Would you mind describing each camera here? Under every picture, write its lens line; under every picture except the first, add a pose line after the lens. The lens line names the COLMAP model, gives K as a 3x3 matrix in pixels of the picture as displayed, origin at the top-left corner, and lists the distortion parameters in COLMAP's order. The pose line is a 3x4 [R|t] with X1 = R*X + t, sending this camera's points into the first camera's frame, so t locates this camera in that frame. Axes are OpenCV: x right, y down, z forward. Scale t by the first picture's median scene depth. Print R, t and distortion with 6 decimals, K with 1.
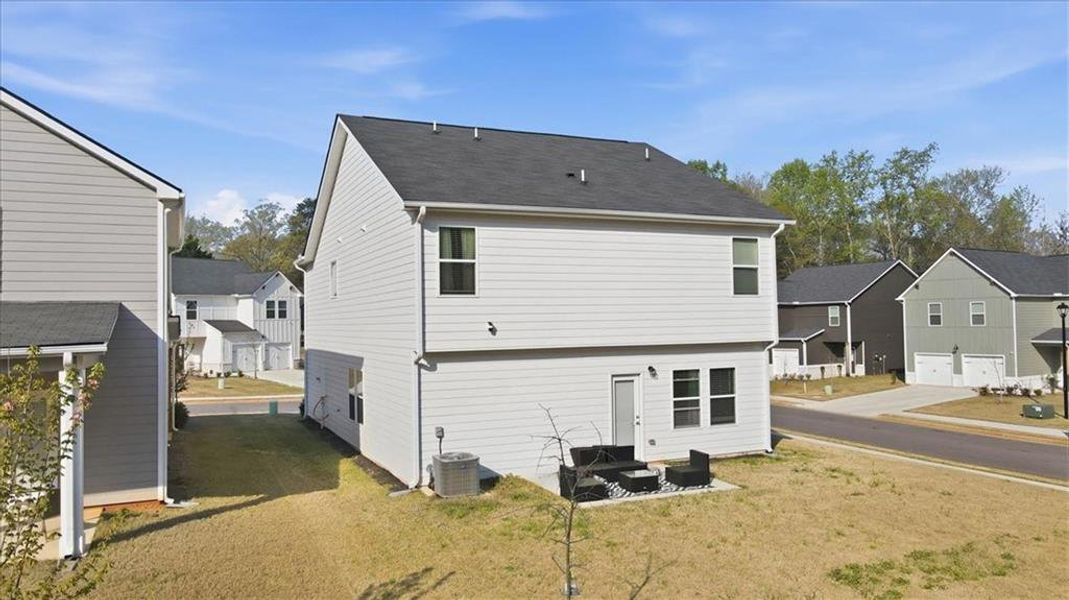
lens RADIAL K [[789.4, 0, 534.5], [0, 789.4, 300.0], [0, 0, 1]] dist [0.003623, 0.008407]
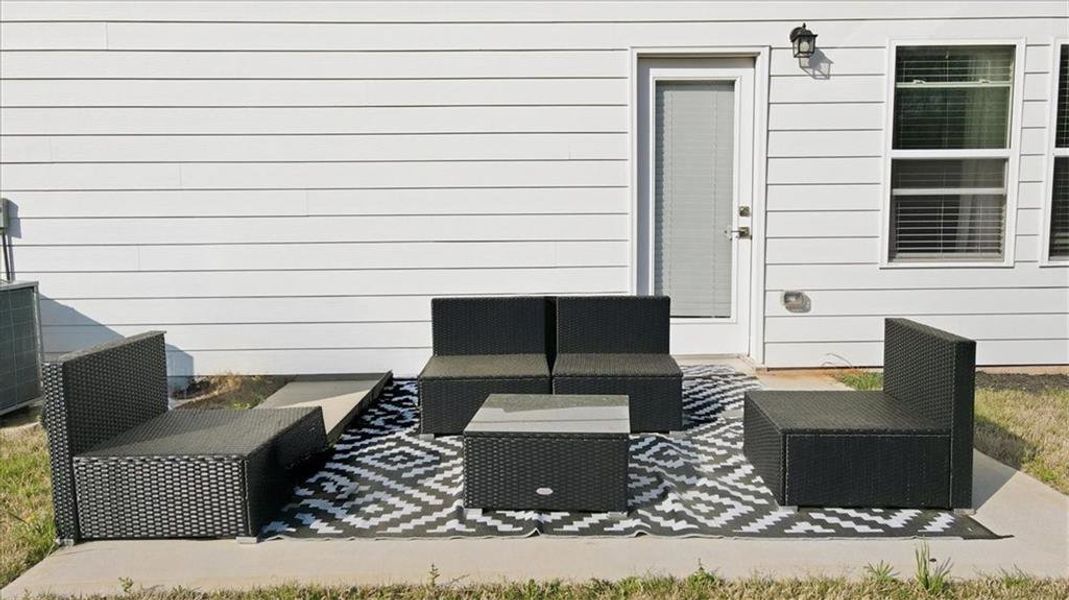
lens RADIAL K [[789.4, 0, 534.5], [0, 789.4, 300.0], [0, 0, 1]] dist [0.003623, 0.008407]
pose [[0.922470, 0.041753, -0.383803, 0.171863], [0.009223, 0.991467, 0.130027, 0.141886], [0.385958, -0.123486, 0.914214, 0.704575]]
